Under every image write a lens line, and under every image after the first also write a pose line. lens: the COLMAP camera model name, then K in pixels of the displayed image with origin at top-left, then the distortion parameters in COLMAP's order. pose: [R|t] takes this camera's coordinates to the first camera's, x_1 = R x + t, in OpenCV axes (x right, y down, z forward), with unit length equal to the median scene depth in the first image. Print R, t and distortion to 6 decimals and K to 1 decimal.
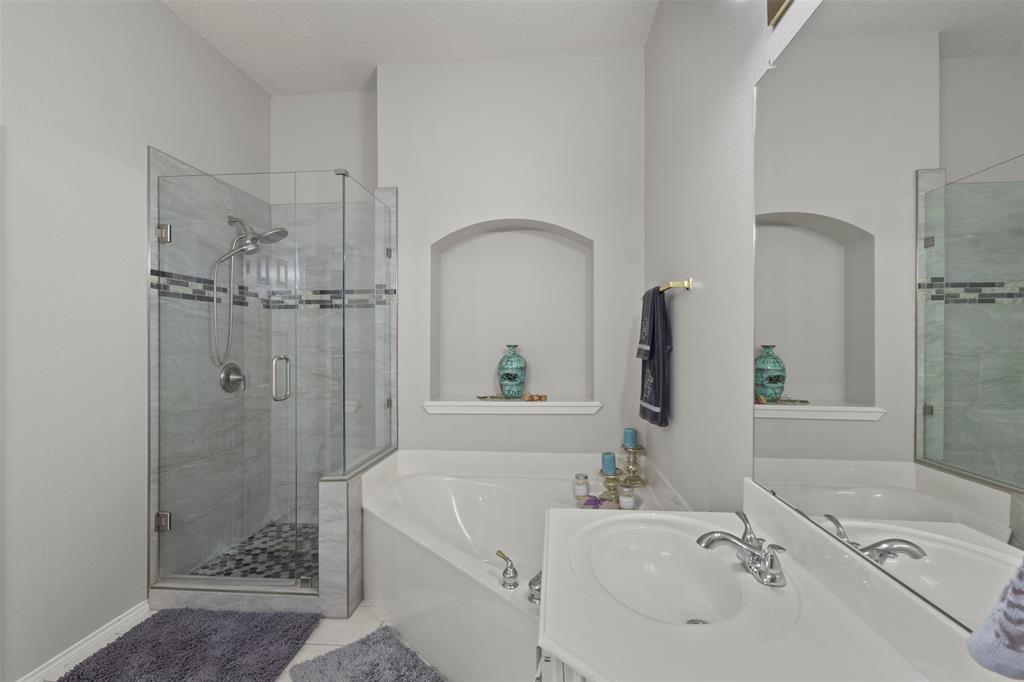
lens RADIAL K [[479.0, 0, 509.5], [0, 479.0, 345.8], [0, 0, 1]] dist [0.001823, 0.000633]
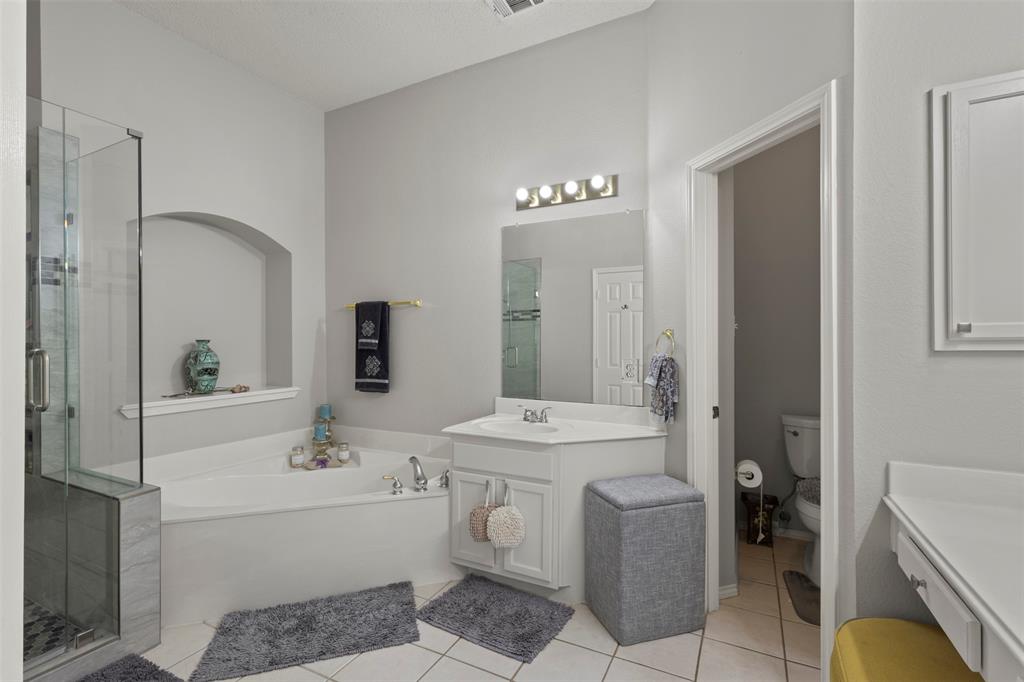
lens RADIAL K [[479.0, 0, 509.5], [0, 479.0, 345.8], [0, 0, 1]] dist [0.001823, 0.000633]
pose [[0.354451, -0.001670, 0.935073, -0.720406], [-0.009446, 0.999941, 0.005367, -0.000414], [-0.935027, -0.010735, 0.354414, 0.054731]]
